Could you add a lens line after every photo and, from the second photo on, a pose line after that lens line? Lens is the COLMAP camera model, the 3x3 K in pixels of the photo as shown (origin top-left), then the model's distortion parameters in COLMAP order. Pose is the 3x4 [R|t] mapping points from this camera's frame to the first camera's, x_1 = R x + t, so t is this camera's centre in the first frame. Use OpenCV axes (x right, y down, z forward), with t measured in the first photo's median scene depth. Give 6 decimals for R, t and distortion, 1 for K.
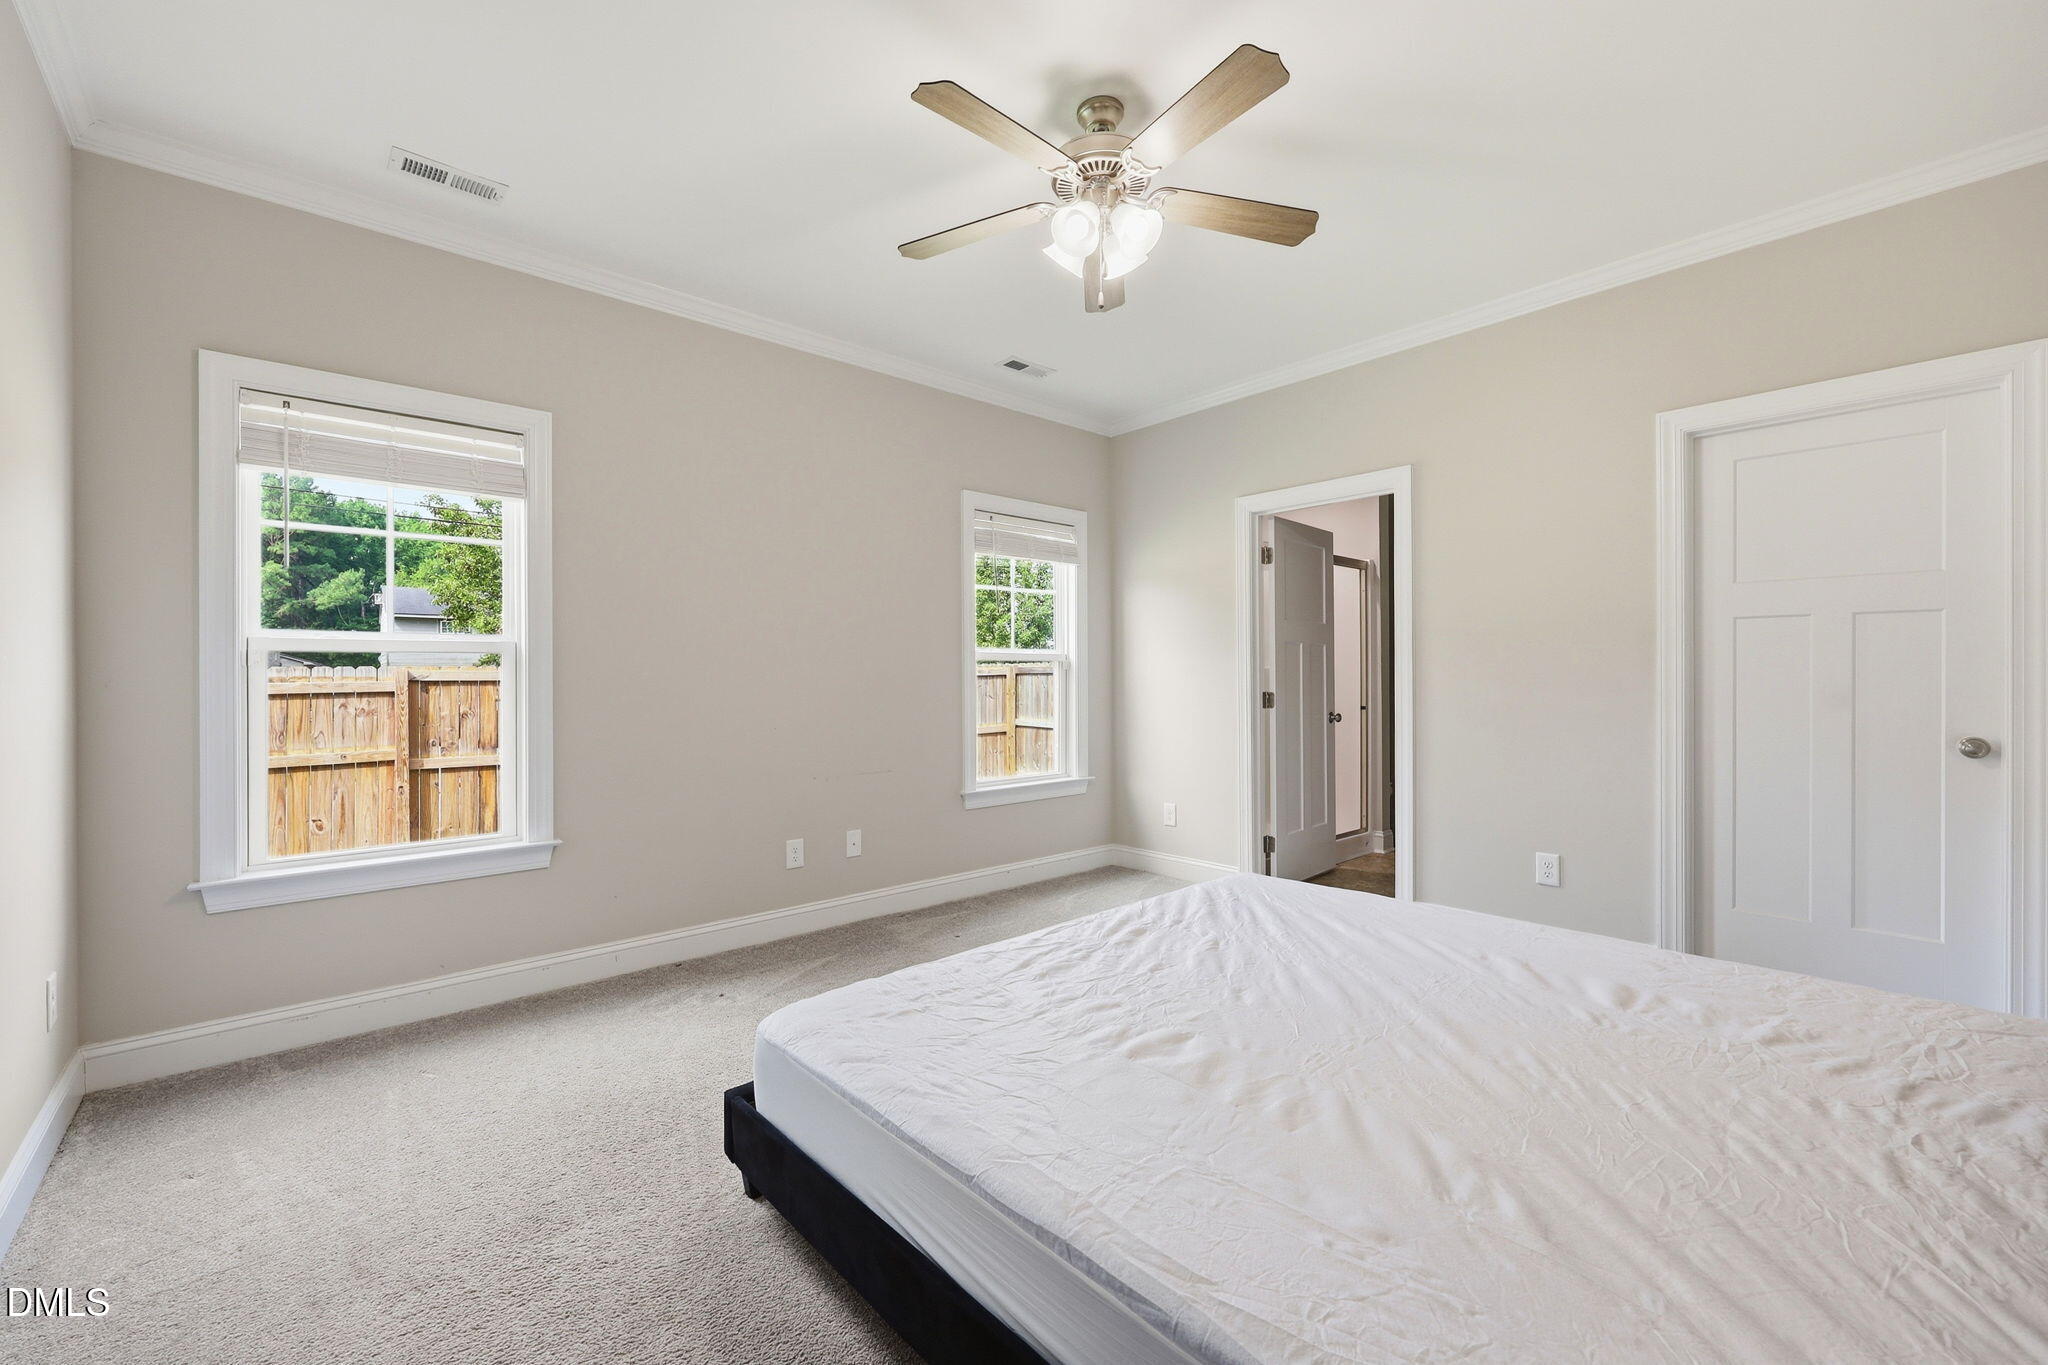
lens RADIAL K [[827.1, 0, 1024.0], [0, 827.1, 682.5], [0, 0, 1]] dist [0.000673, -0.000239]
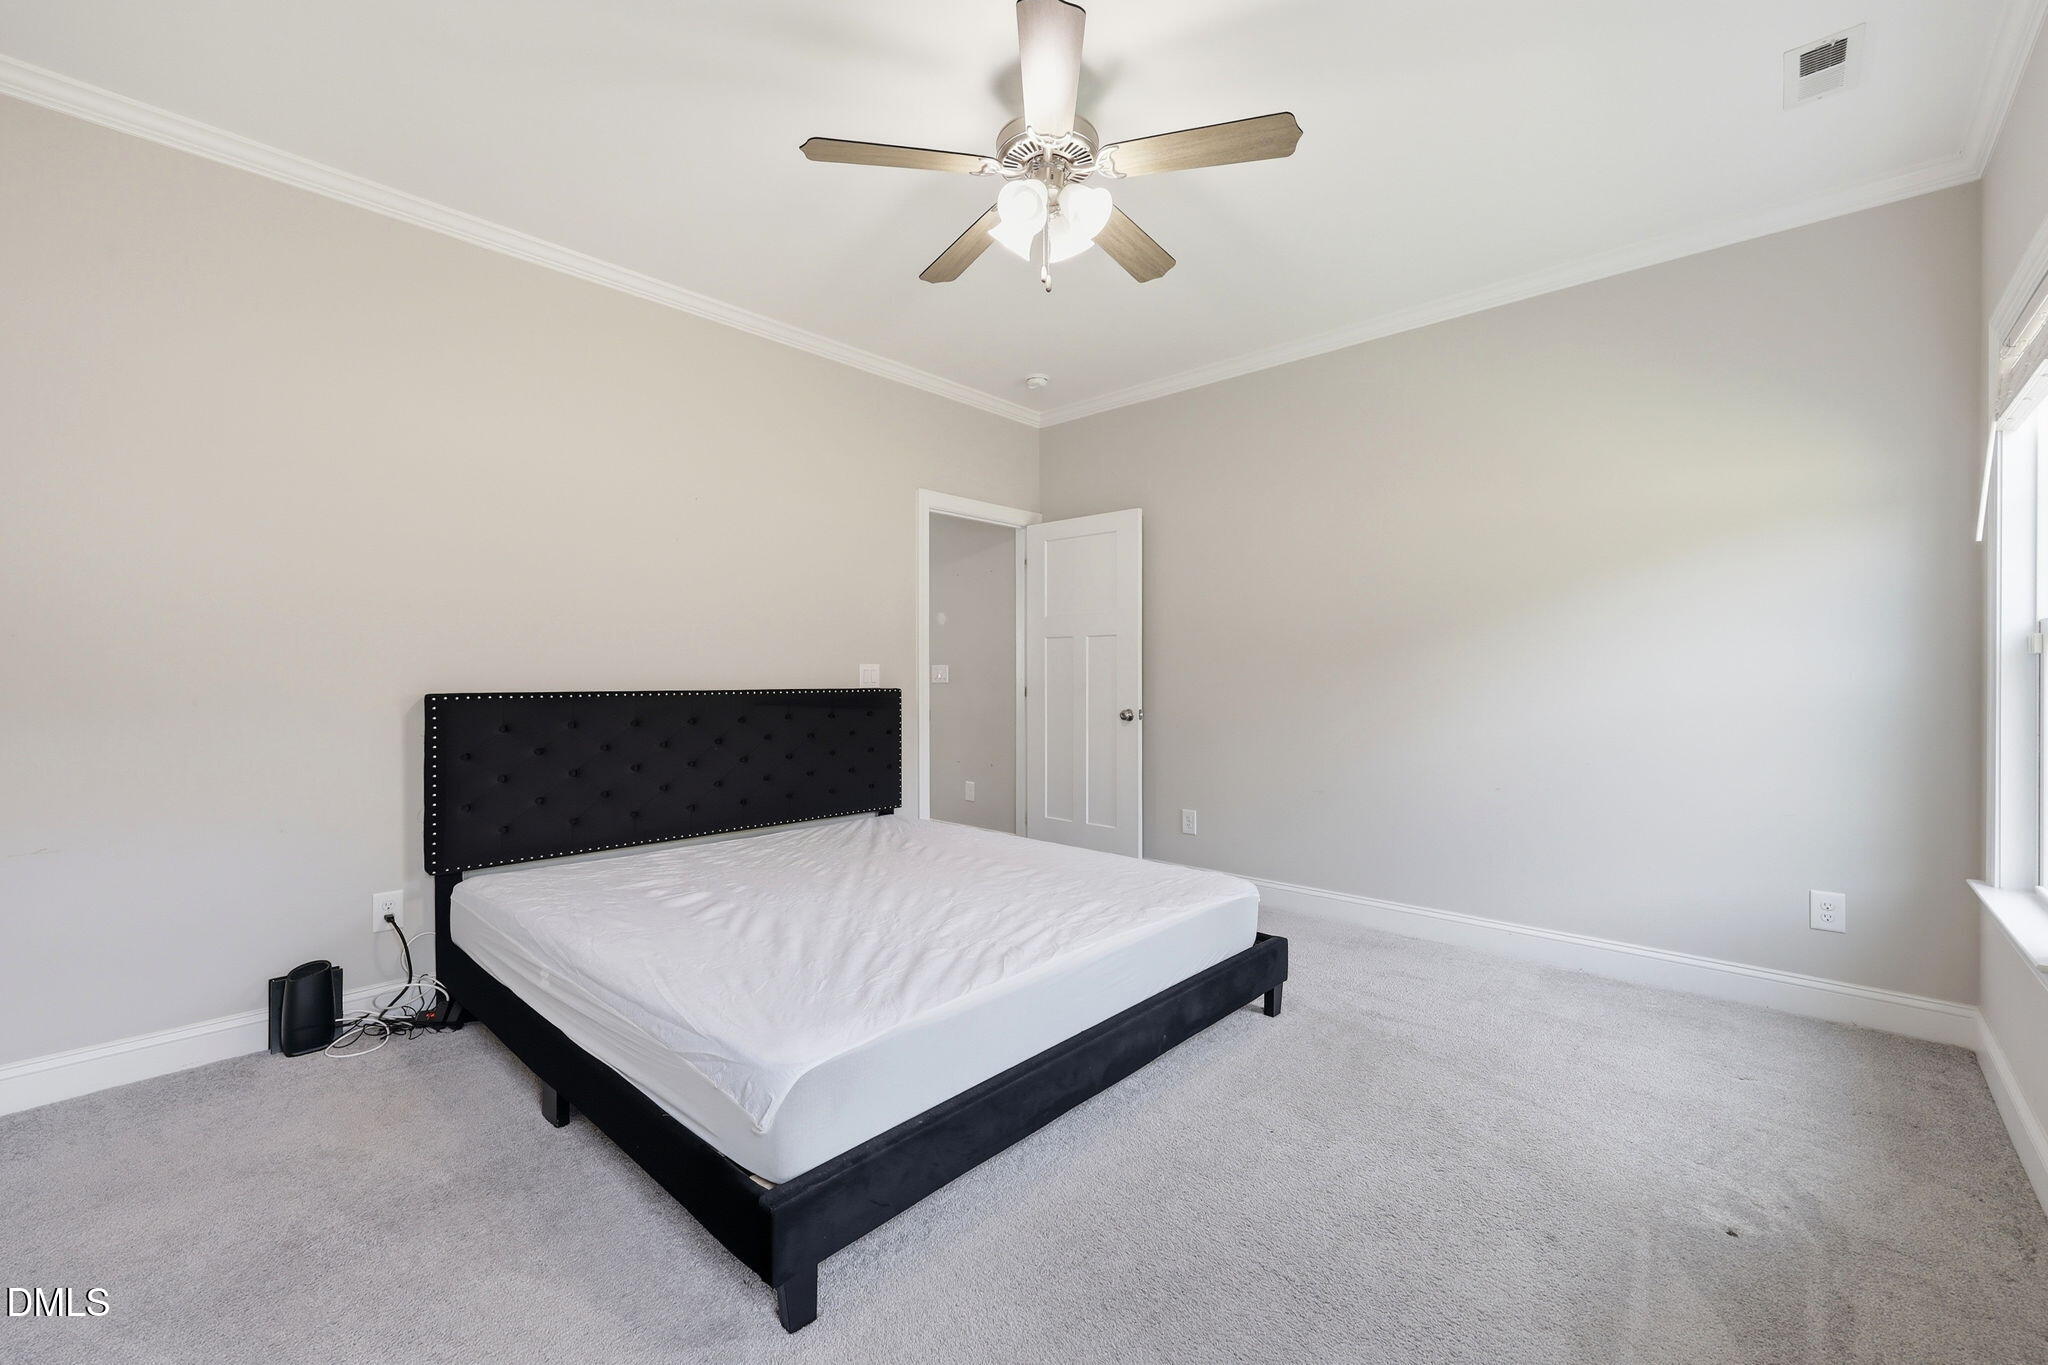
lens RADIAL K [[827.1, 0, 1024.0], [0, 827.1, 682.5], [0, 0, 1]] dist [0.000673, -0.000239]
pose [[-0.995379, 0.006980, -0.095767, 0.207736], [0.005328, 0.999833, 0.017498, -0.009174], [0.095873, 0.016907, -0.995250, 1.880236]]
